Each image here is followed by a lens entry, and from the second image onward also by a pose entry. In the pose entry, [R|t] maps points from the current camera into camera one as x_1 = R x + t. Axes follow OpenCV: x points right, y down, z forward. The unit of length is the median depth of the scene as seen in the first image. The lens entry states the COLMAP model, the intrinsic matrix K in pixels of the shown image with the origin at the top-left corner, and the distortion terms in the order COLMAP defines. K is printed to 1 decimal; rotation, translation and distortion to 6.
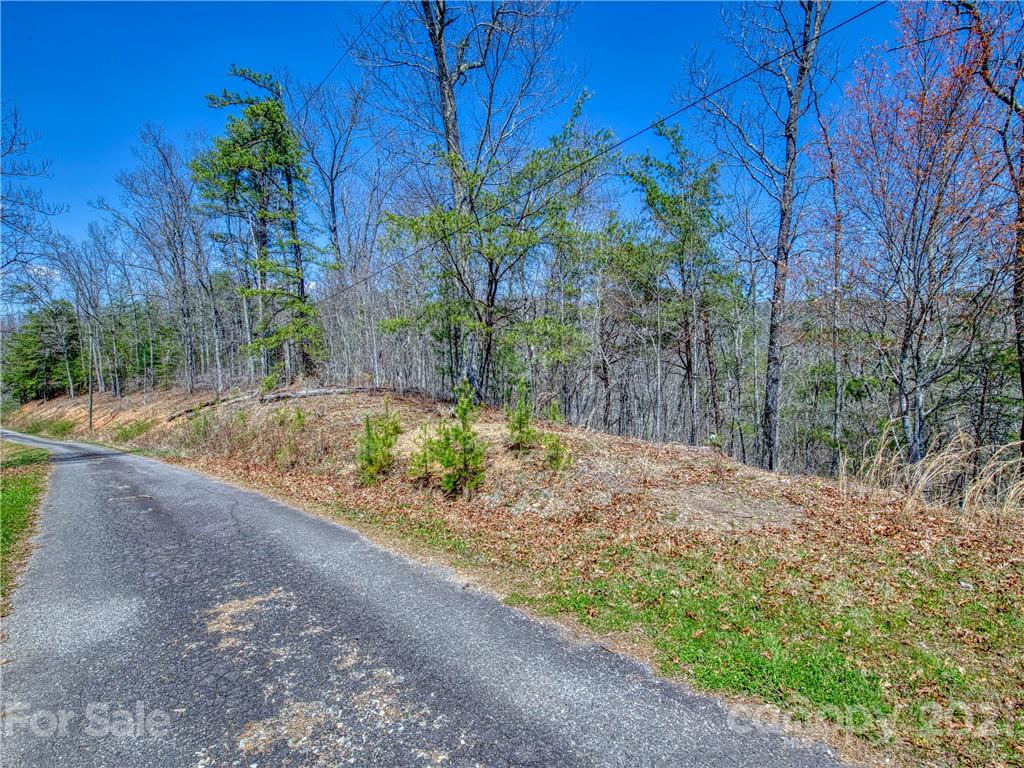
lens RADIAL K [[477.8, 0, 511.5], [0, 477.8, 384.3], [0, 0, 1]] dist [-0.005992, -0.000246]
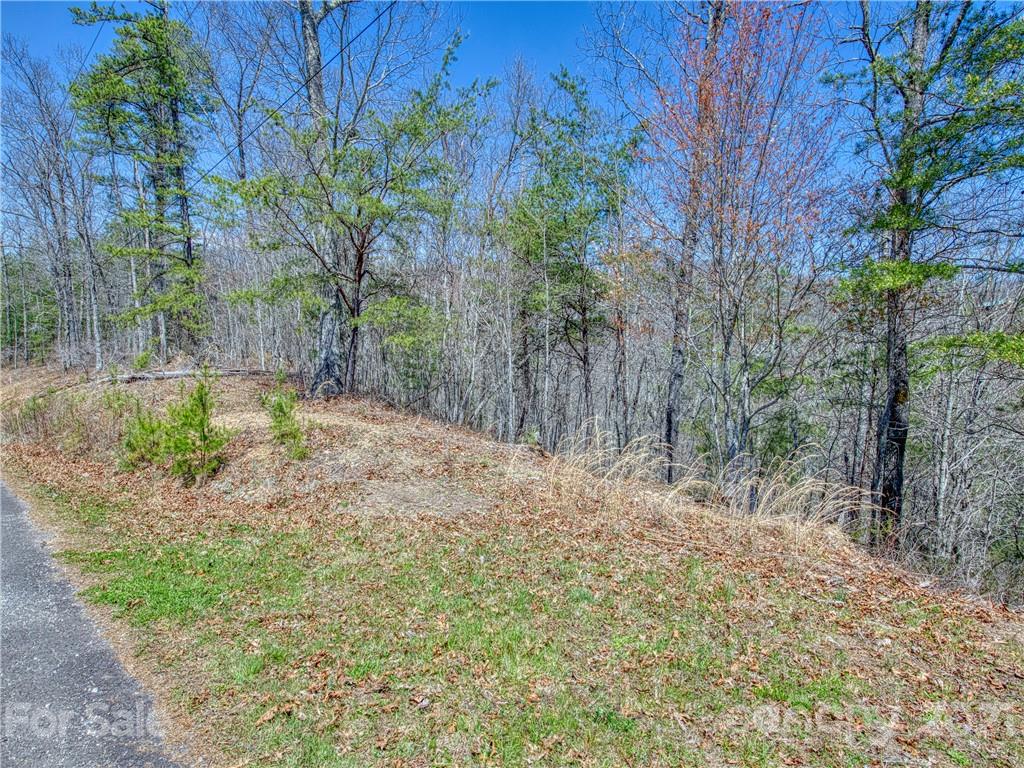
lens RADIAL K [[598.0, 0, 511.9], [0, 598.0, 382.2], [0, 0, 1]] dist [0.007330, 0.001049]
pose [[0.999557, 0.029105, 0.006293, 0.125247], [-0.029218, 0.999398, 0.018685, -0.003737], [-0.005745, -0.018861, 0.999806, -0.054477]]
